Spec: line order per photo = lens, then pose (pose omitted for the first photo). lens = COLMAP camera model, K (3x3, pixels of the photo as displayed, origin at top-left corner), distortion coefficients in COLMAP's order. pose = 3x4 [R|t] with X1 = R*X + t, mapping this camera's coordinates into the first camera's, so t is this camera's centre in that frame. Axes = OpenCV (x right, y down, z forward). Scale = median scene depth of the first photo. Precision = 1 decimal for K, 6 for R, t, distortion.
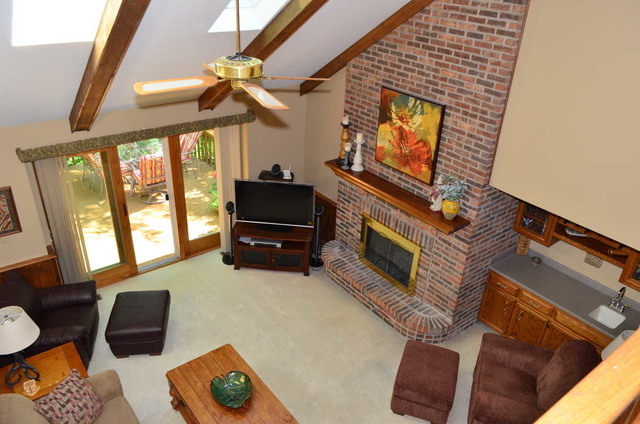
lens RADIAL K [[501.3, 0, 320.0], [0, 501.3, 212.0], [0, 0, 1]] dist [-0.000537, 0.004229]
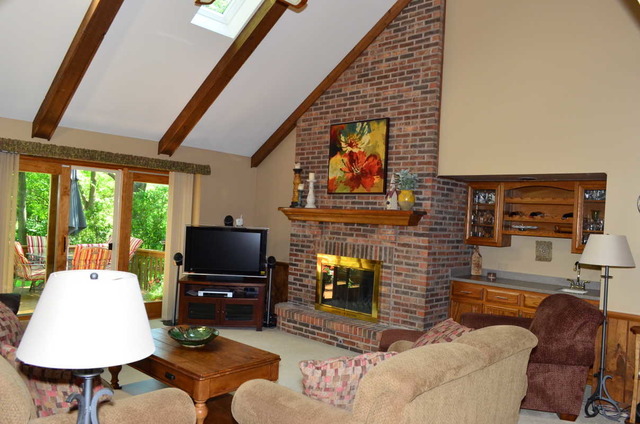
lens RADIAL K [[501.3, 0, 320.0], [0, 501.3, 212.0], [0, 0, 1]] dist [-0.000537, 0.004229]
pose [[0.986787, 0.009549, 0.161742, -0.086089], [0.068605, 0.879732, -0.470494, 0.476182], [-0.146782, 0.475374, 0.867453, 0.116179]]
